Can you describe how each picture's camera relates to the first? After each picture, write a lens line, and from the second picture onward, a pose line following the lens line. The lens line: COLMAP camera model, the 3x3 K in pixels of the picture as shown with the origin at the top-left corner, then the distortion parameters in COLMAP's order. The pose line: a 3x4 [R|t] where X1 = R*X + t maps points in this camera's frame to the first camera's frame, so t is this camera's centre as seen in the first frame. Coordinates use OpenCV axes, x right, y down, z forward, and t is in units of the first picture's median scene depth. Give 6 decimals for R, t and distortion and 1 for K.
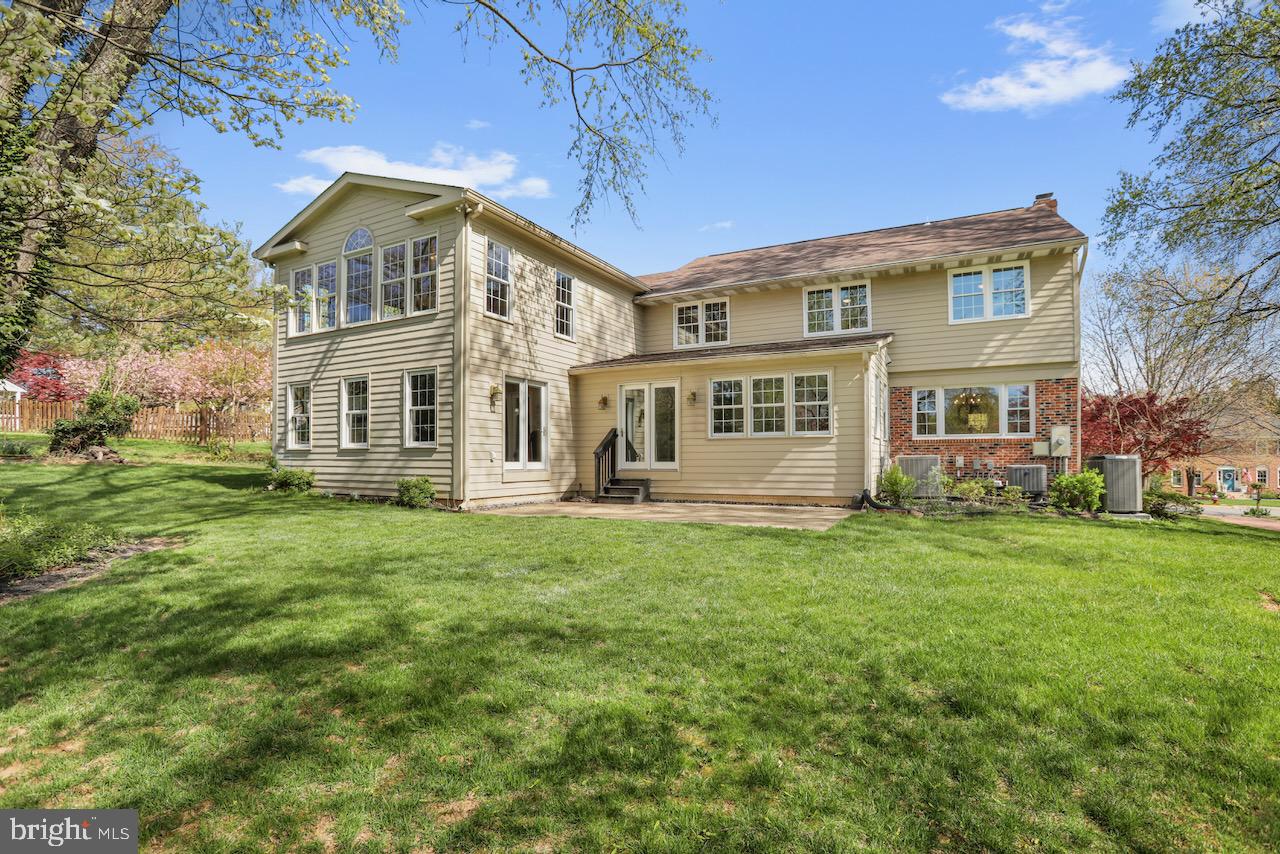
lens RADIAL K [[606.5, 0, 638.3], [0, 606.5, 436.6], [0, 0, 1]] dist [-0.022234, 0.001156]
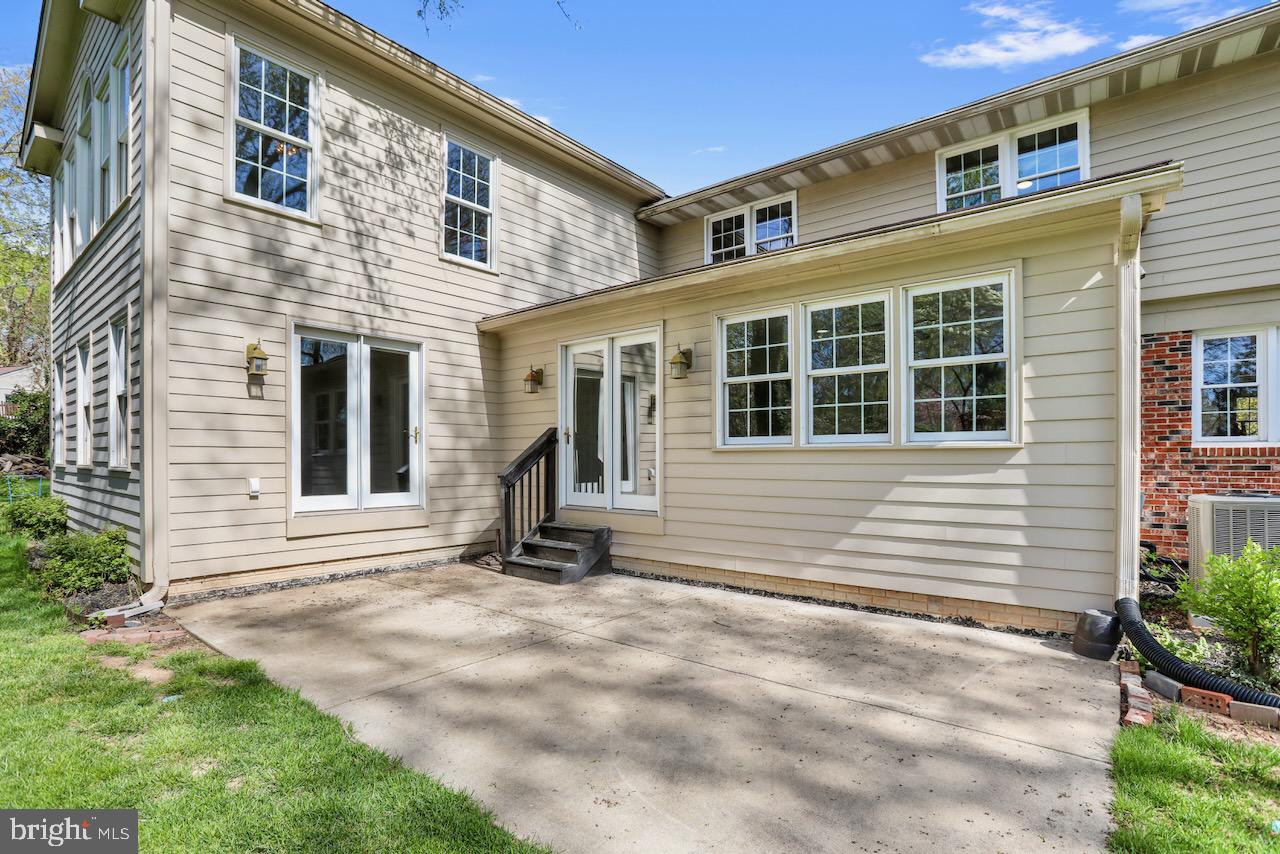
lens RADIAL K [[606.5, 0, 639.8], [0, 606.5, 450.0], [0, 0, 1]] dist [-0.022234, 0.001156]
pose [[0.981126, -0.000692, -0.193369, 0.142236], [0.005713, 0.999661, 0.025409, -0.007255], [0.193286, -0.026034, 0.980797, 0.512582]]
